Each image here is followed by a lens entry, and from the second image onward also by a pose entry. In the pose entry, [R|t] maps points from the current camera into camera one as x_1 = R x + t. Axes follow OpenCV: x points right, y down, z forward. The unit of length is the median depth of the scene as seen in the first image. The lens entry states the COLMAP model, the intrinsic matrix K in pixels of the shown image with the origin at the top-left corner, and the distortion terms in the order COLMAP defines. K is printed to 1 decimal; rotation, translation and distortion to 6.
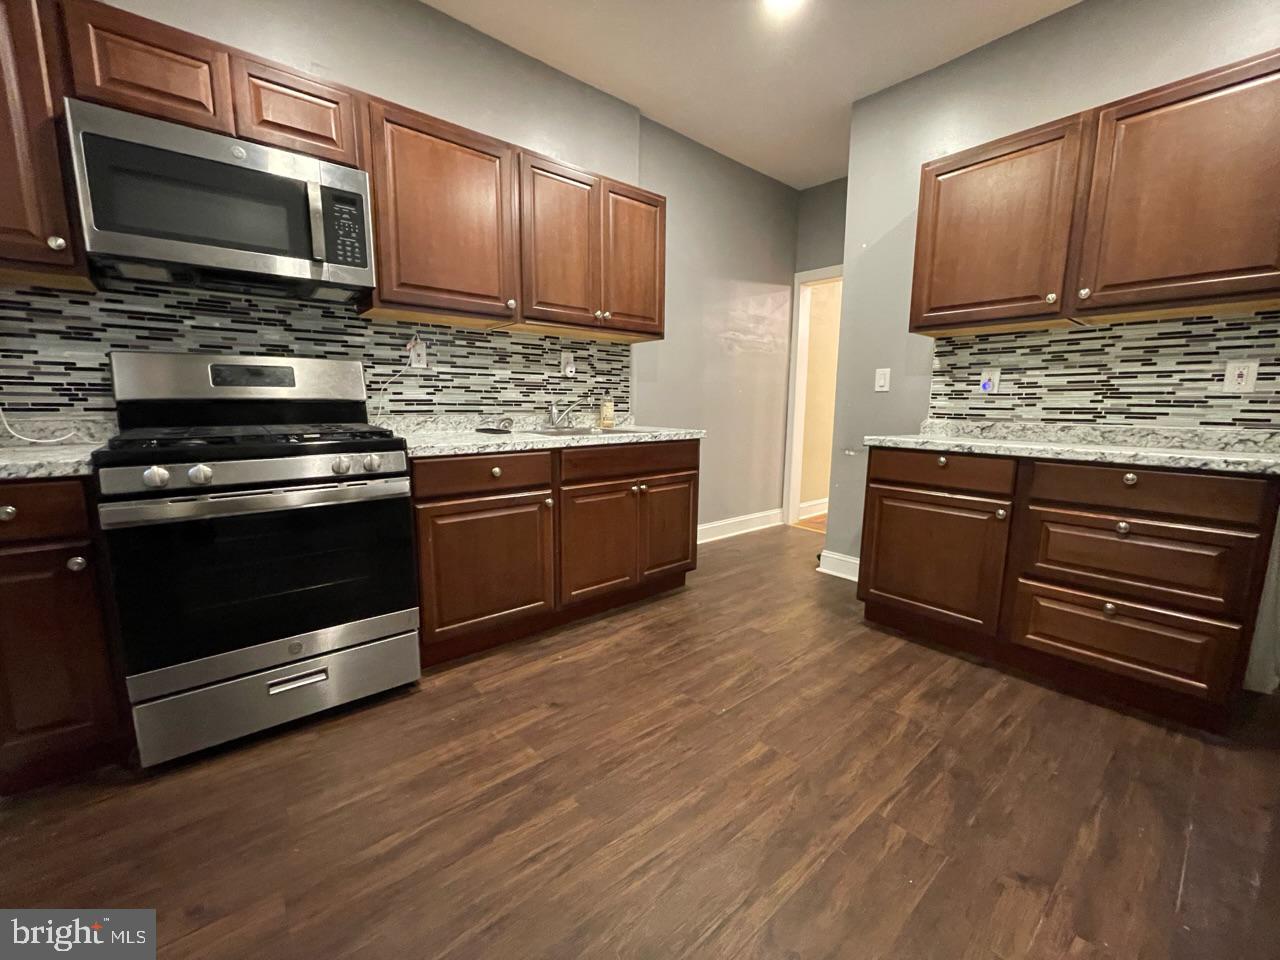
lens RADIAL K [[509.1, 0, 639.7], [0, 509.1, 478.9], [0, 0, 1]] dist [-0.012124, 0.001585]
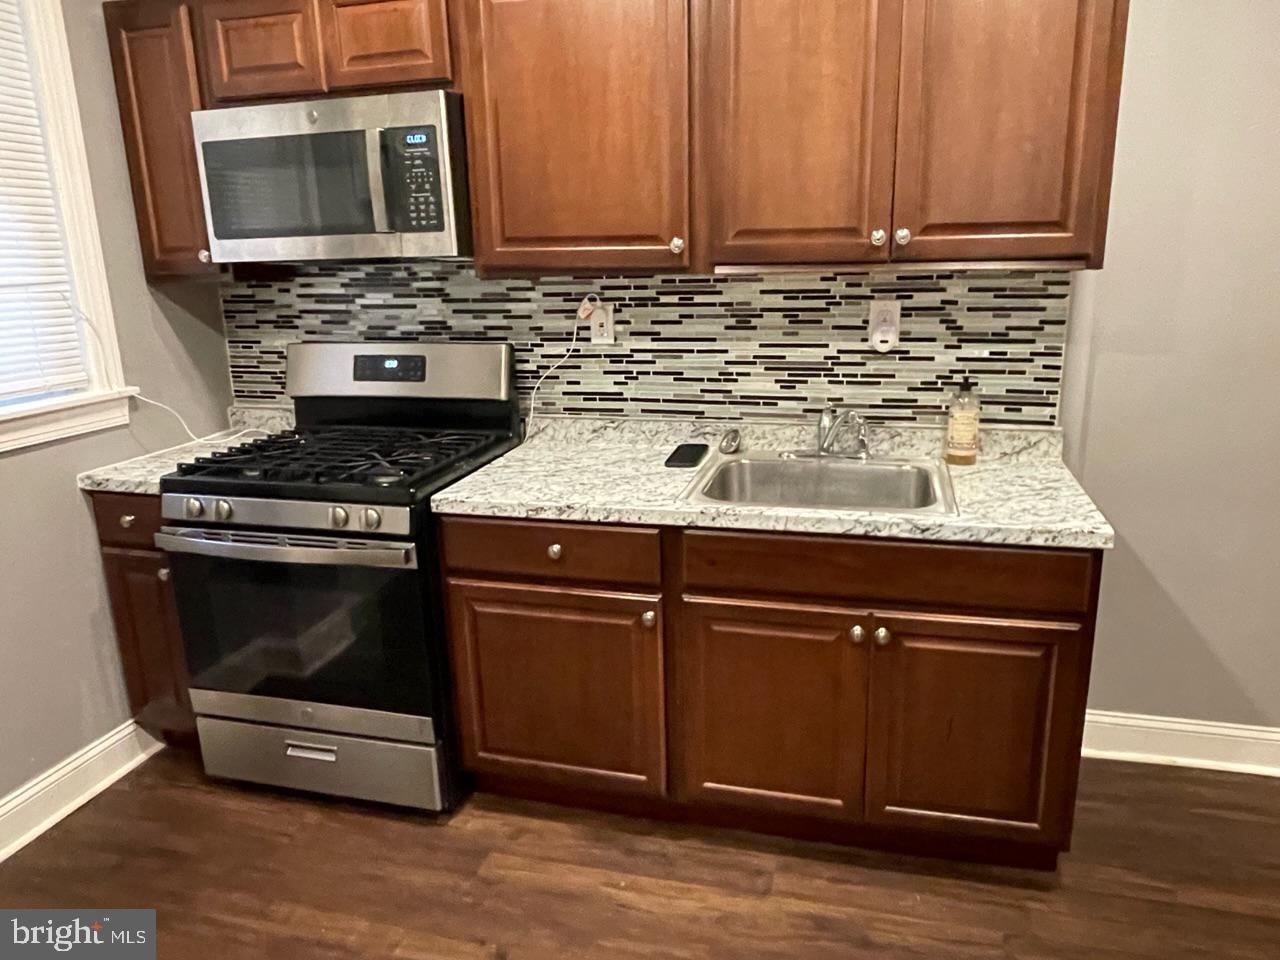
lens RADIAL K [[868.7, 0, 643.5], [0, 868.7, 479.2], [0, 0, 1]] dist [0.007227, -0.014867]
pose [[0.584269, 0.182792, -0.790707, 0.490818], [-0.098409, 0.983072, 0.154546, -0.225885], [0.805572, -0.012484, 0.592367, 0.393323]]
